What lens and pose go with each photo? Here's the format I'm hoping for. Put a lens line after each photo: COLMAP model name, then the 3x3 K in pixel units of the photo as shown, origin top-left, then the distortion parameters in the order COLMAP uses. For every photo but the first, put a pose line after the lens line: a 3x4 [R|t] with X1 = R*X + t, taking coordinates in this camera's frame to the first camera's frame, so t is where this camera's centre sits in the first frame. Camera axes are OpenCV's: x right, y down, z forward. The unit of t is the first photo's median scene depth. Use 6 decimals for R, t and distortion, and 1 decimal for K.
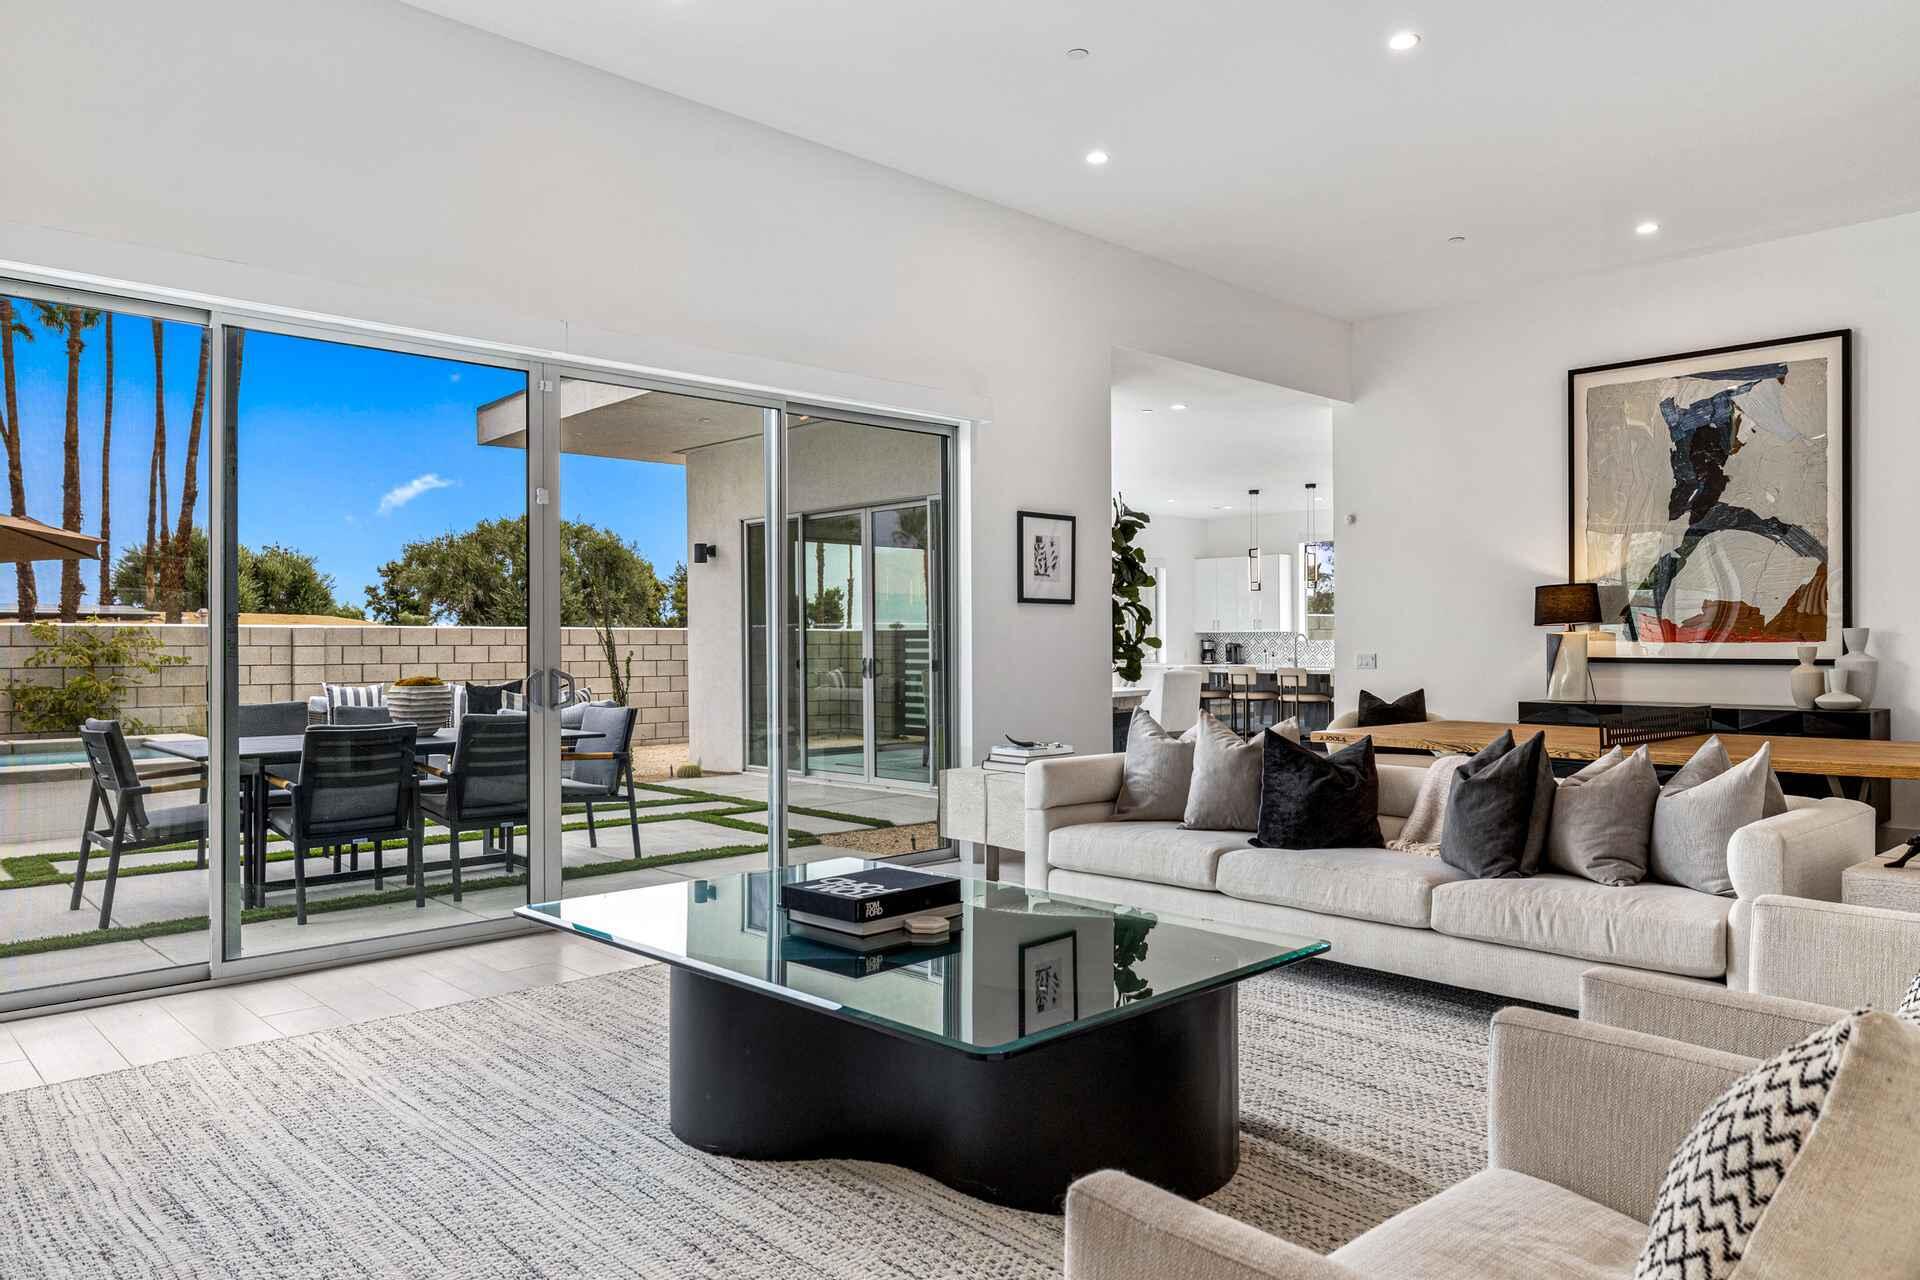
lens RADIAL K [[1268.9, 0, 960.0], [0, 1268.9, 640.0], [0, 0, 1]] dist [-0.004814, 0.000366]
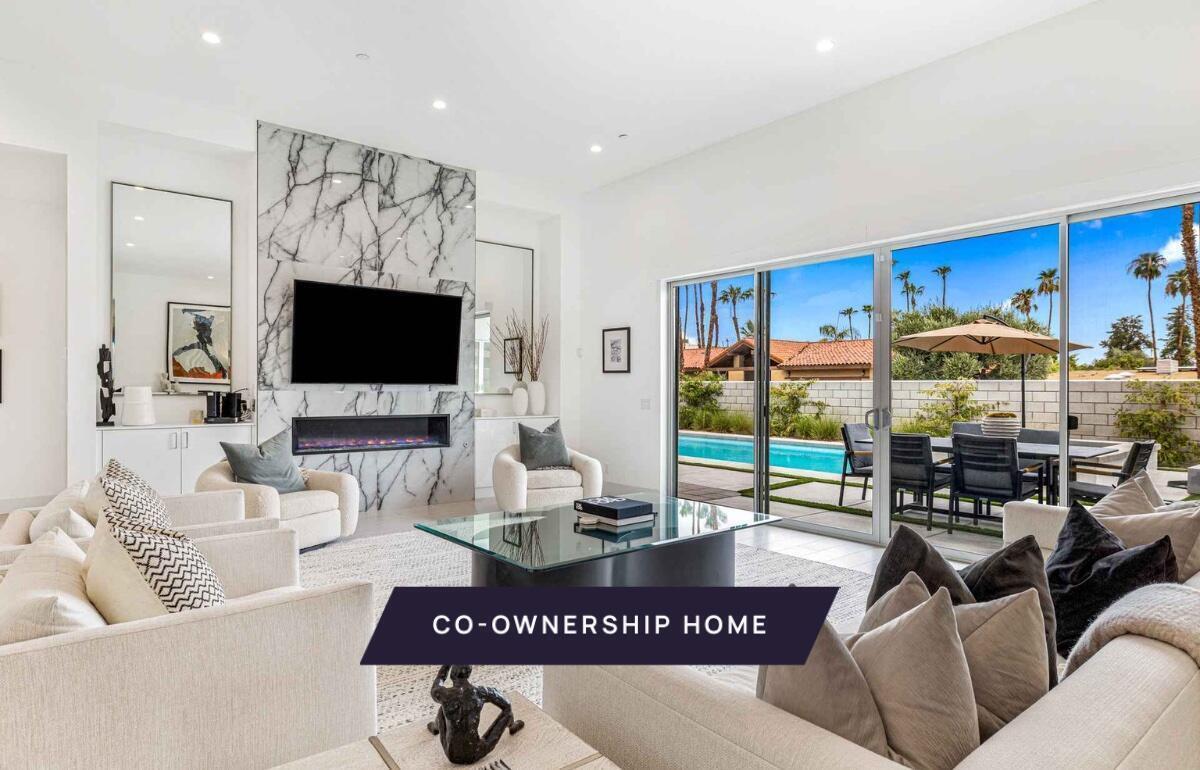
lens RADIAL K [[656.3, 0, 601.2], [0, 656.3, 395.6], [0, 0, 1]] dist [0.001888, -0.000343]
pose [[-0.082370, 0.014777, -0.996492, 0.441516], [-0.000194, 0.999890, 0.014843, -0.006098], [0.996602, 0.001416, -0.082358, 0.427893]]
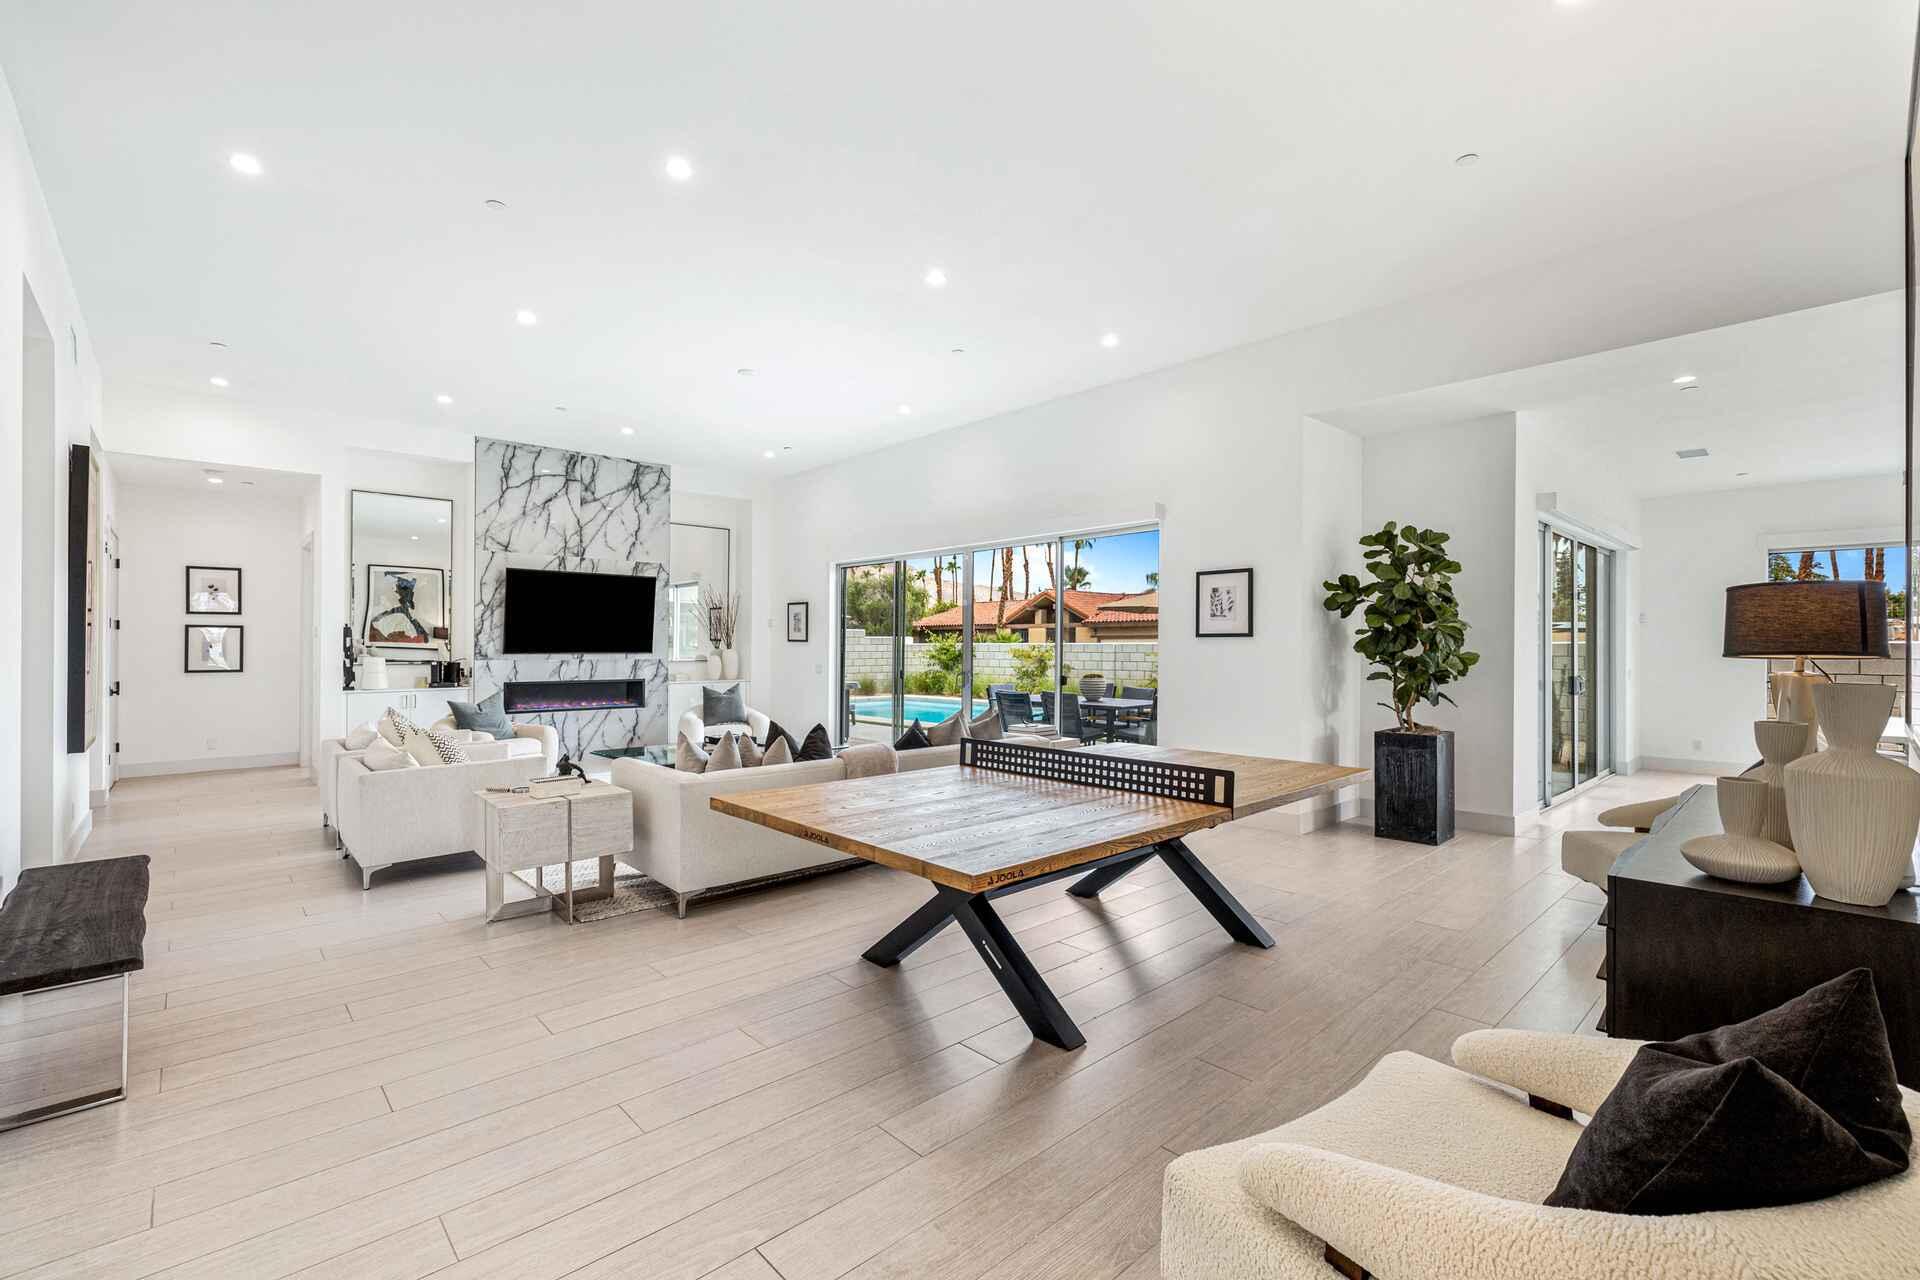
lens RADIAL K [[828.7, 0, 960.0], [0, 828.7, 640.0], [0, 0, 1]] dist [-0.003842, -0.000219]
pose [[-0.015308, -0.005087, -0.999870, 0.855696], [0.004255, 0.999978, -0.005153, -0.019861], [0.999874, -0.004333, -0.015286, 0.661234]]
